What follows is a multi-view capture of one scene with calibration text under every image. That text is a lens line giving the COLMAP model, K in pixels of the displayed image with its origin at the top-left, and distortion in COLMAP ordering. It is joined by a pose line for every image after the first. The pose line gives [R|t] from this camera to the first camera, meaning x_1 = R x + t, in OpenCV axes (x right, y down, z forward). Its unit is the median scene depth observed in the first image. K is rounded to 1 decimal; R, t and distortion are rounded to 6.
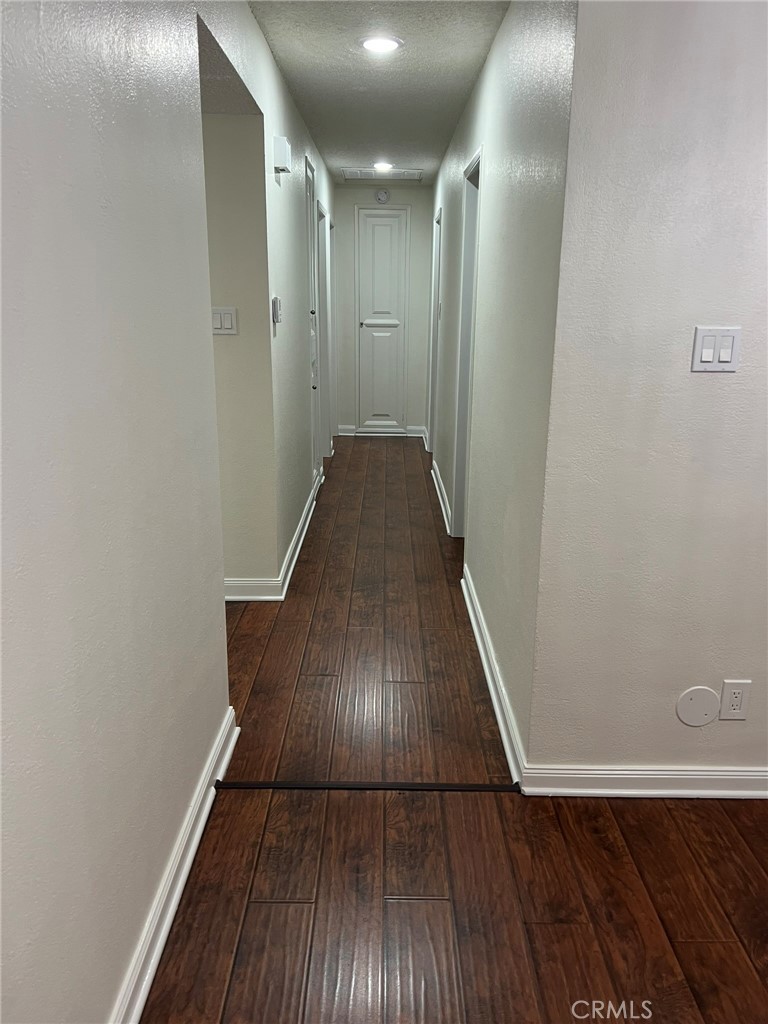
lens RADIAL K [[774.0, 0, 387.7], [0, 774.0, 519.1], [0, 0, 1]] dist [0.055388, -0.060762]
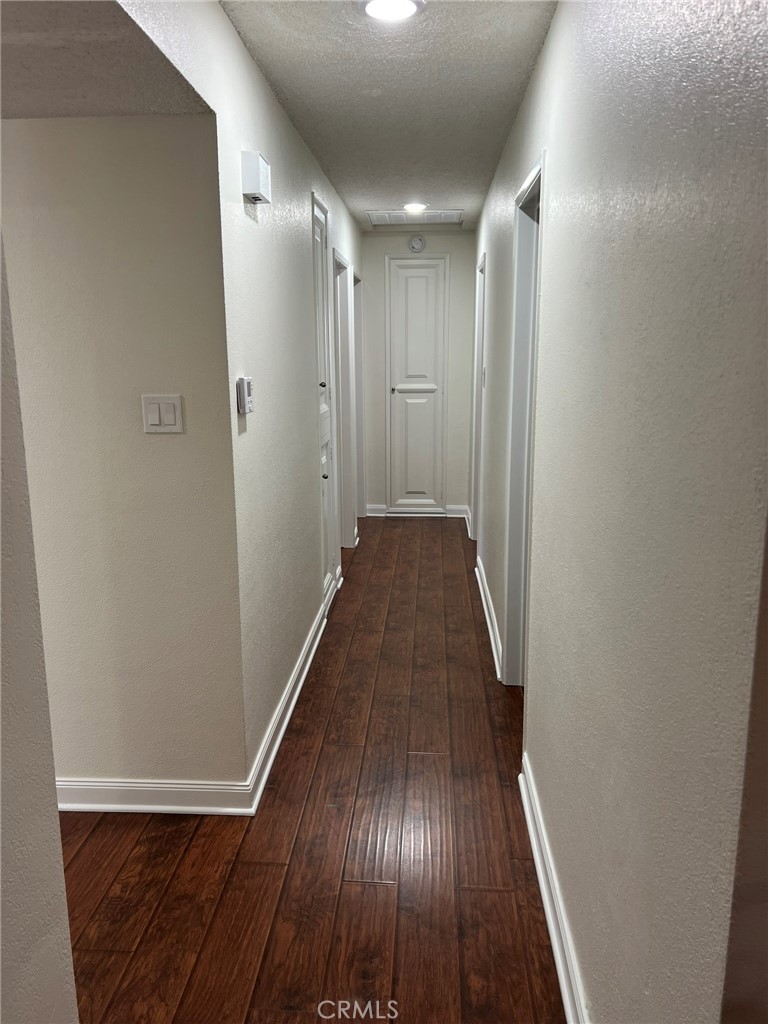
lens RADIAL K [[774.0, 0, 378.4], [0, 774.0, 508.2], [0, 0, 1]] dist [0.055388, -0.060762]
pose [[0.997477, -0.001301, -0.070983, 0.016004], [-0.004069, 0.997141, -0.075452, -0.079455], [0.070878, 0.075550, 0.994620, 0.224186]]
